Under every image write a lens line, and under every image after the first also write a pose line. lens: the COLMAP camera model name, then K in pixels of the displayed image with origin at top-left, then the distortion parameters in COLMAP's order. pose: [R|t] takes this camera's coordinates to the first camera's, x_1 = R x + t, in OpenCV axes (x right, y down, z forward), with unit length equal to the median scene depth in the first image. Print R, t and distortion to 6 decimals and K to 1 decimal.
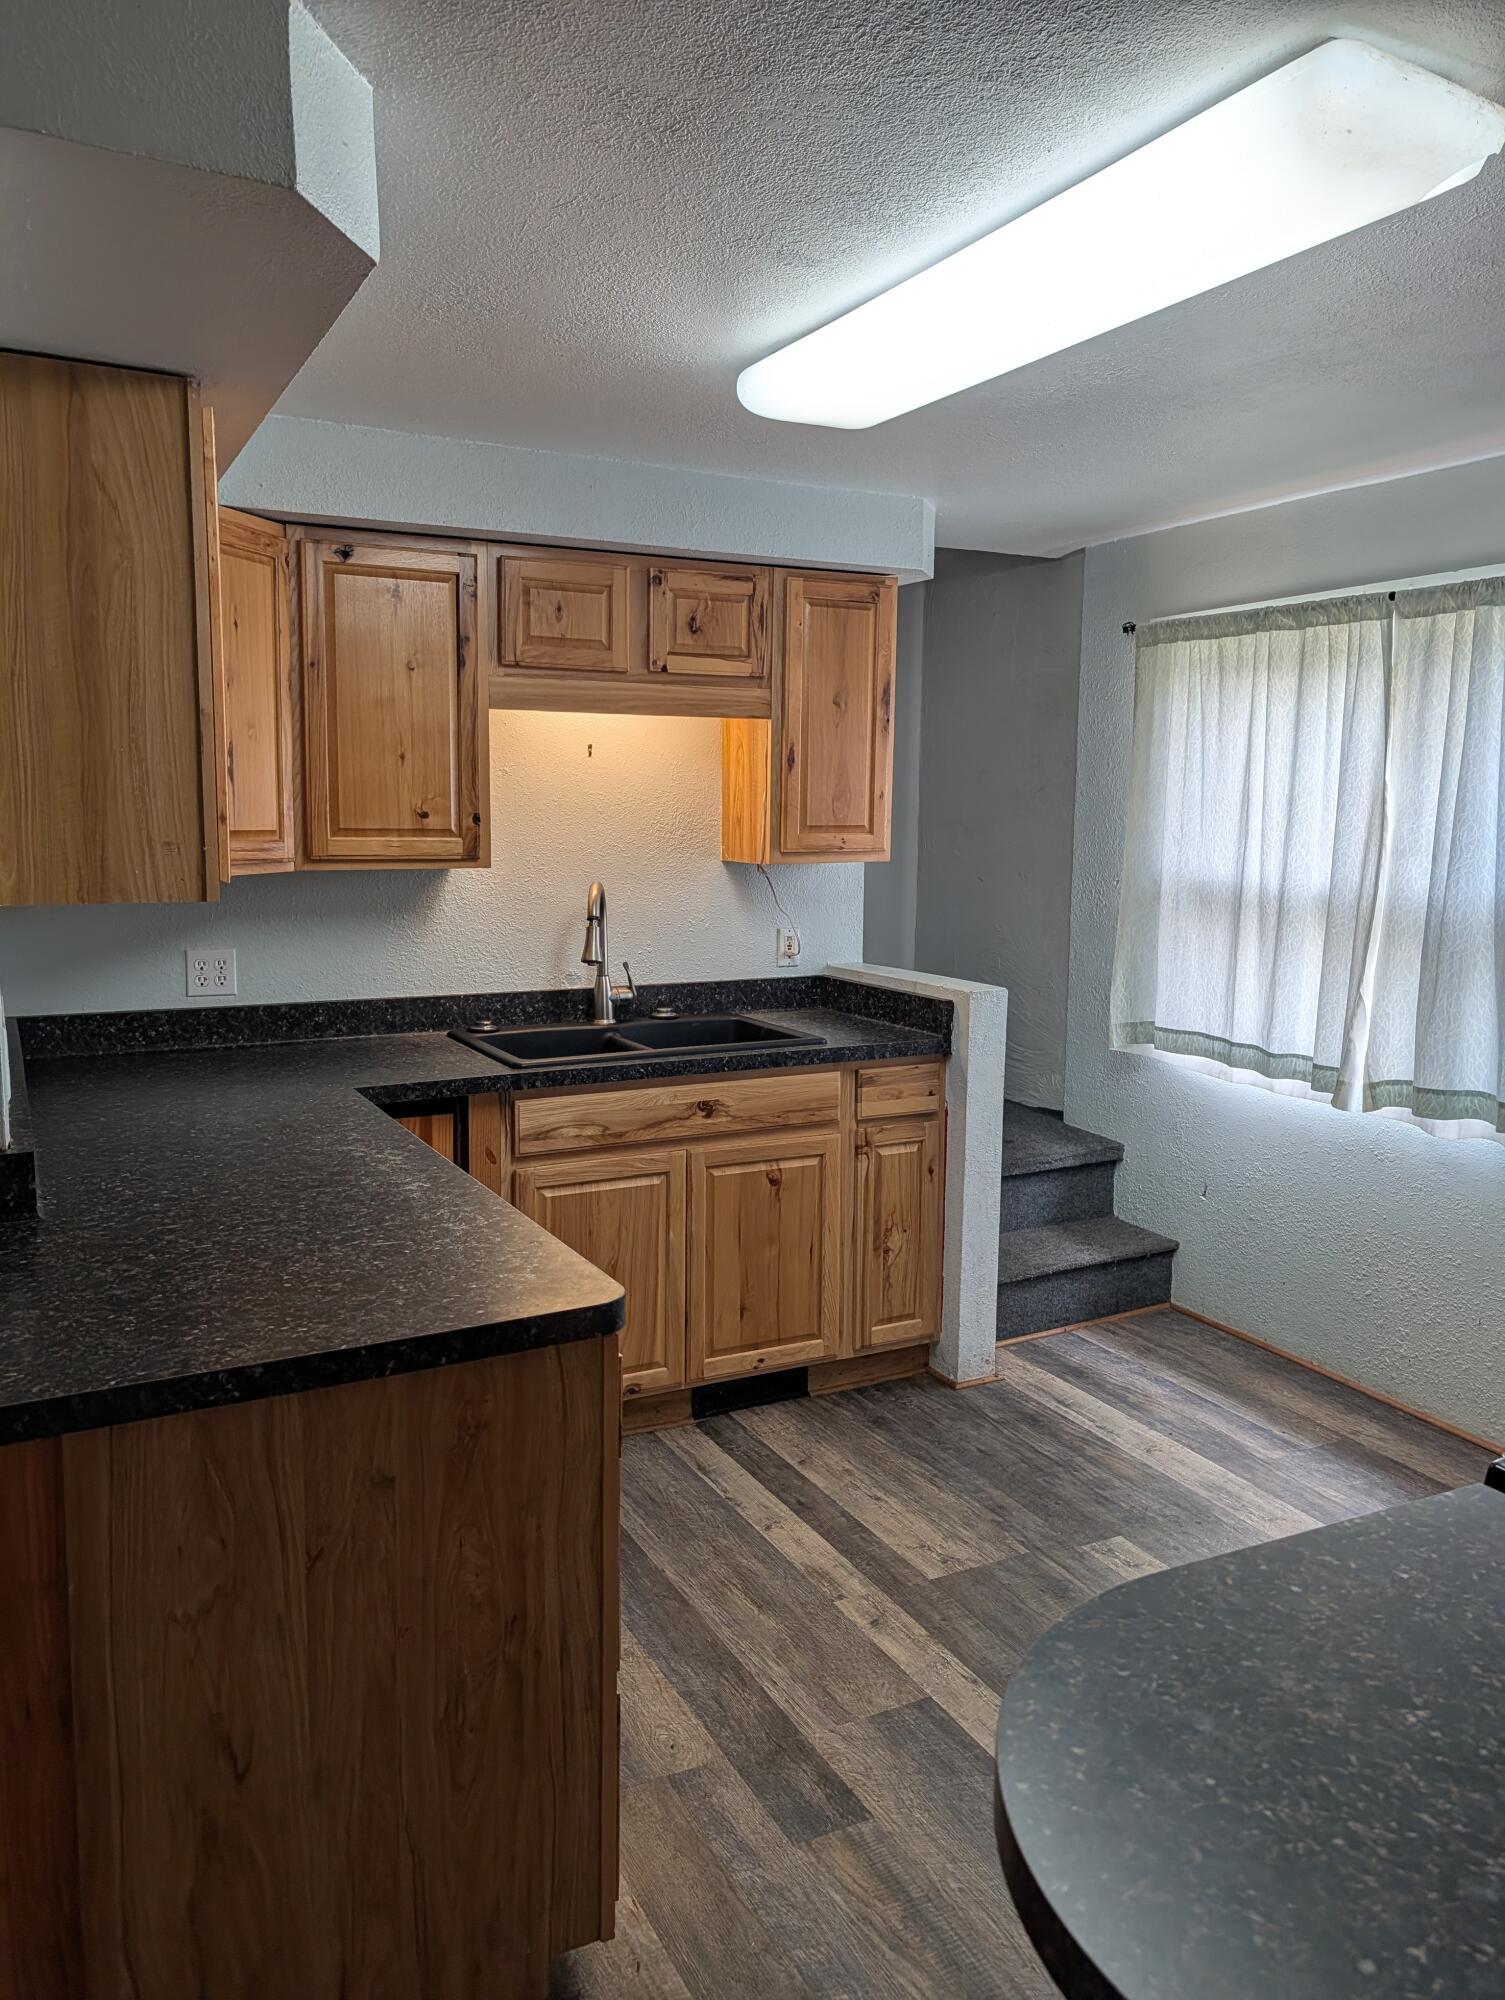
lens RADIAL K [[1439.4, 0, 730.3], [0, 1439.4, 983.7], [0, 0, 1]] dist [0.024592, -0.024103]
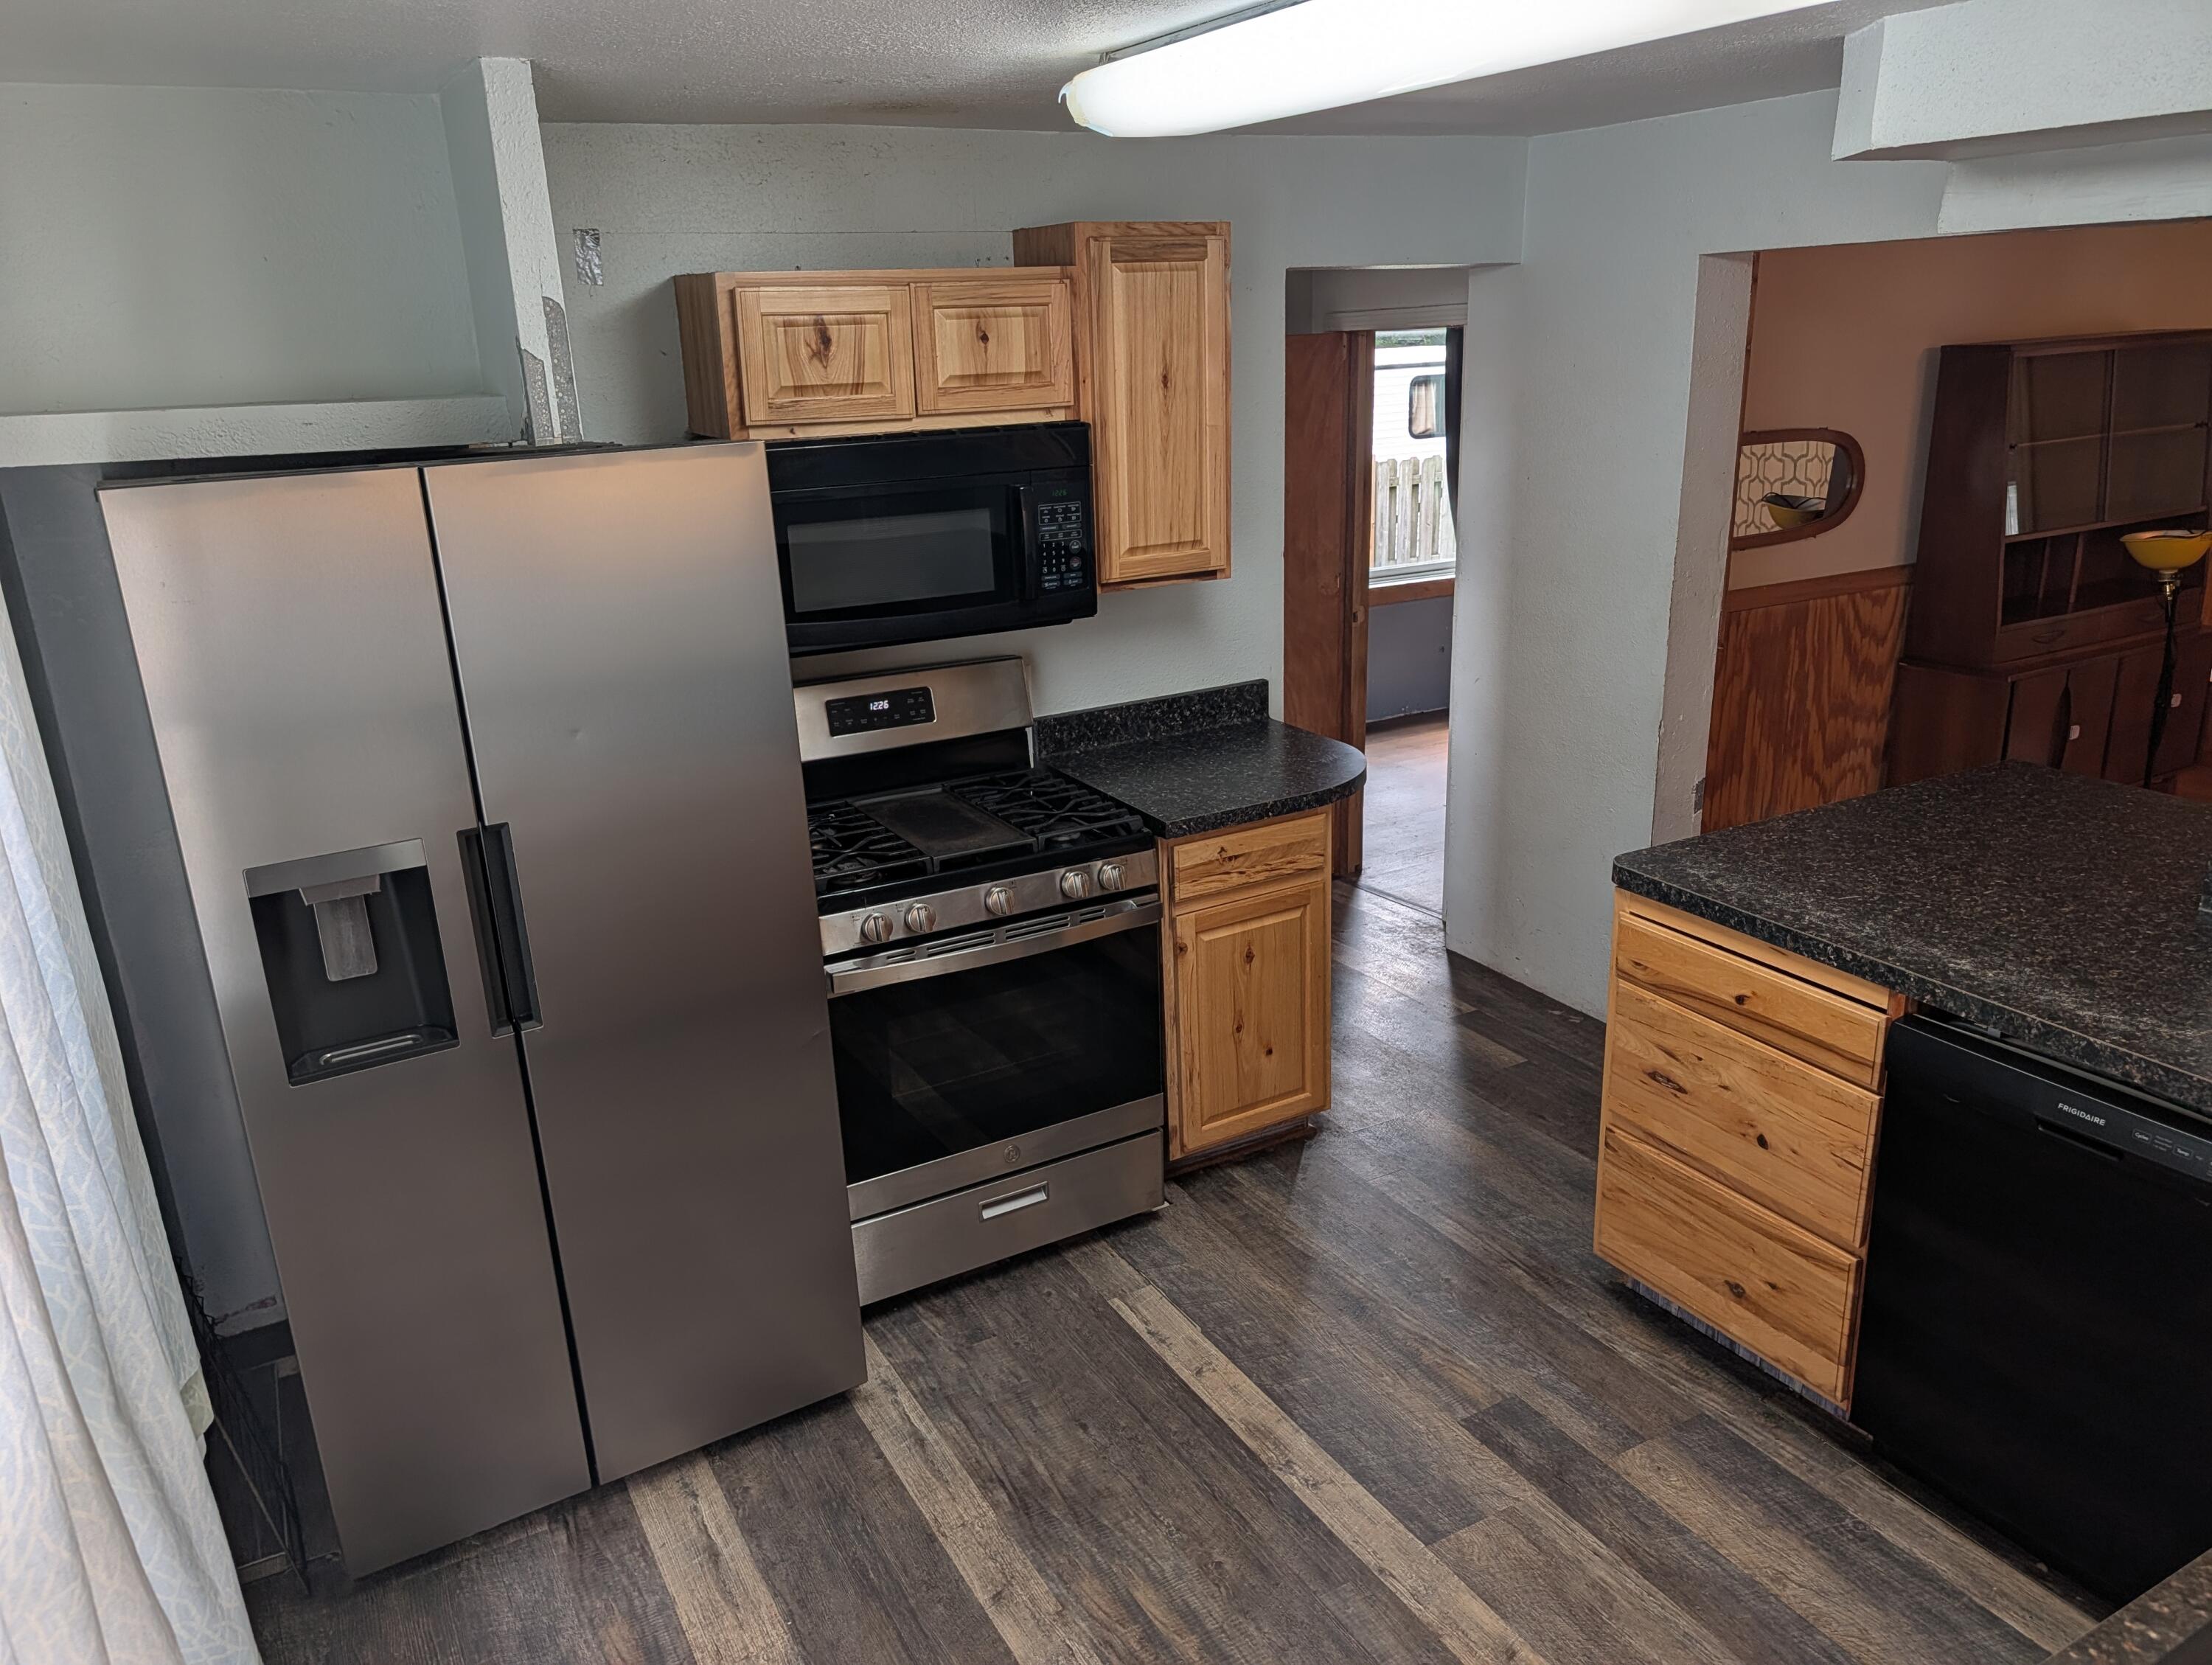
lens RADIAL K [[1598.4, 0, 1096.5], [0, 1598.4, 845.3], [0, 0, 1]] dist [0.027677, -0.026871]
pose [[-0.999000, 0.034528, -0.028392, 0.253917], [0.019276, 0.905782, 0.423305, -0.259066], [0.040333, 0.422334, -0.905542, 1.204402]]
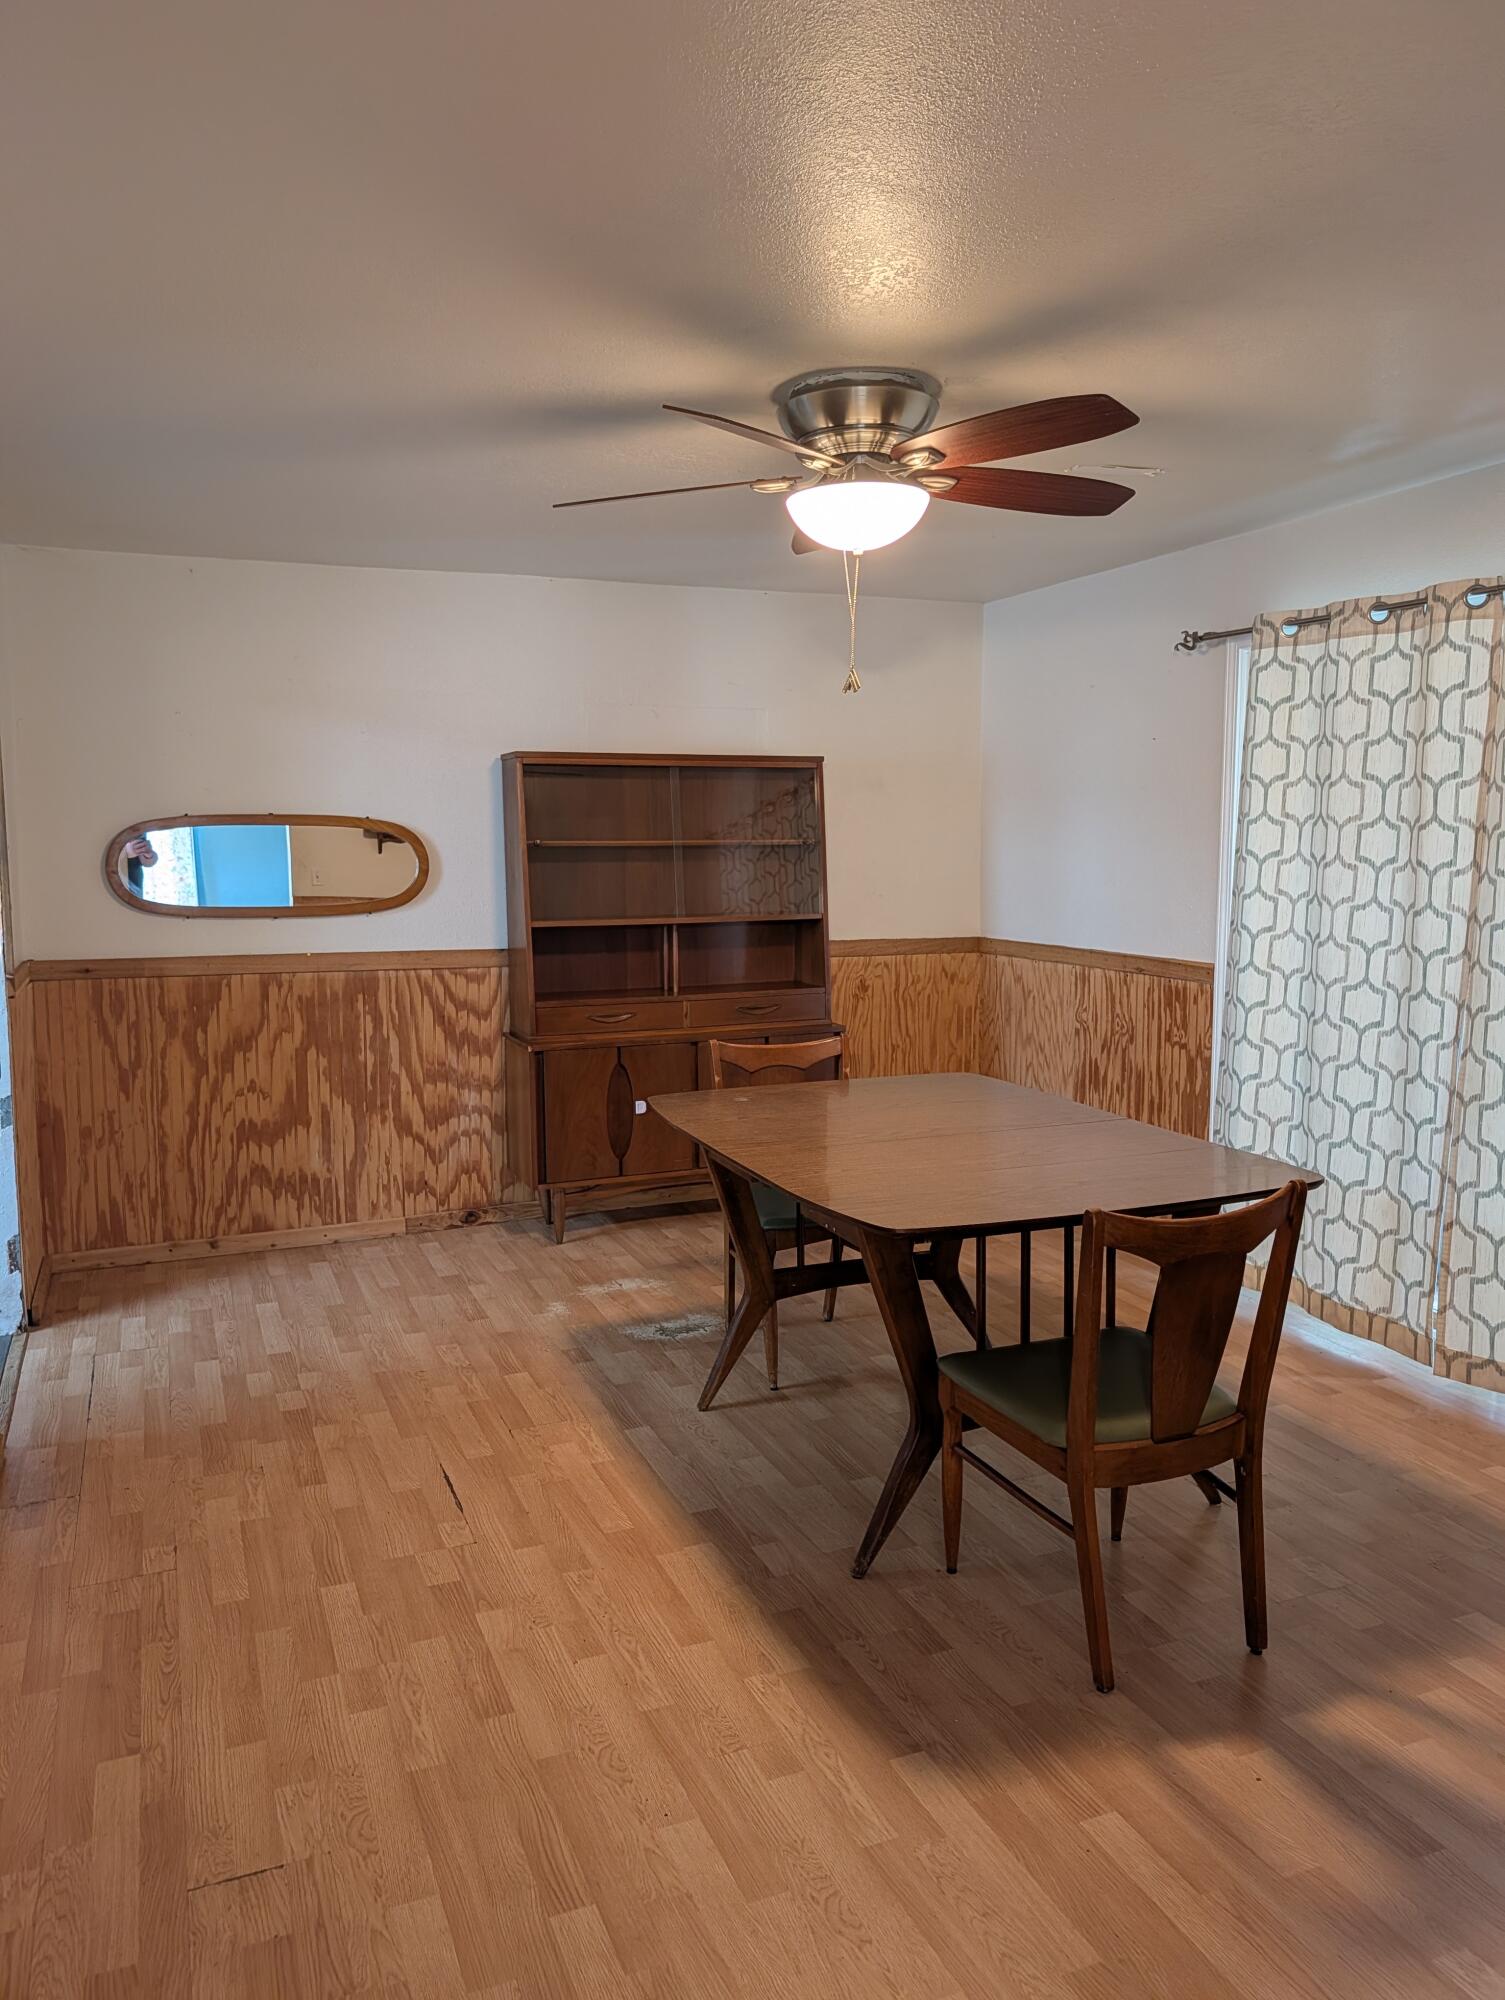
lens RADIAL K [[1439.4, 0, 734.0], [0, 1439.4, 1040.1], [0, 0, 1]] dist [0.024592, -0.024103]
pose [[-0.995836, -0.020229, 0.088893, -0.886402], [0.003456, 0.965994, 0.258540, -0.138192], [-0.091100, 0.257771, -0.961902, 1.183861]]
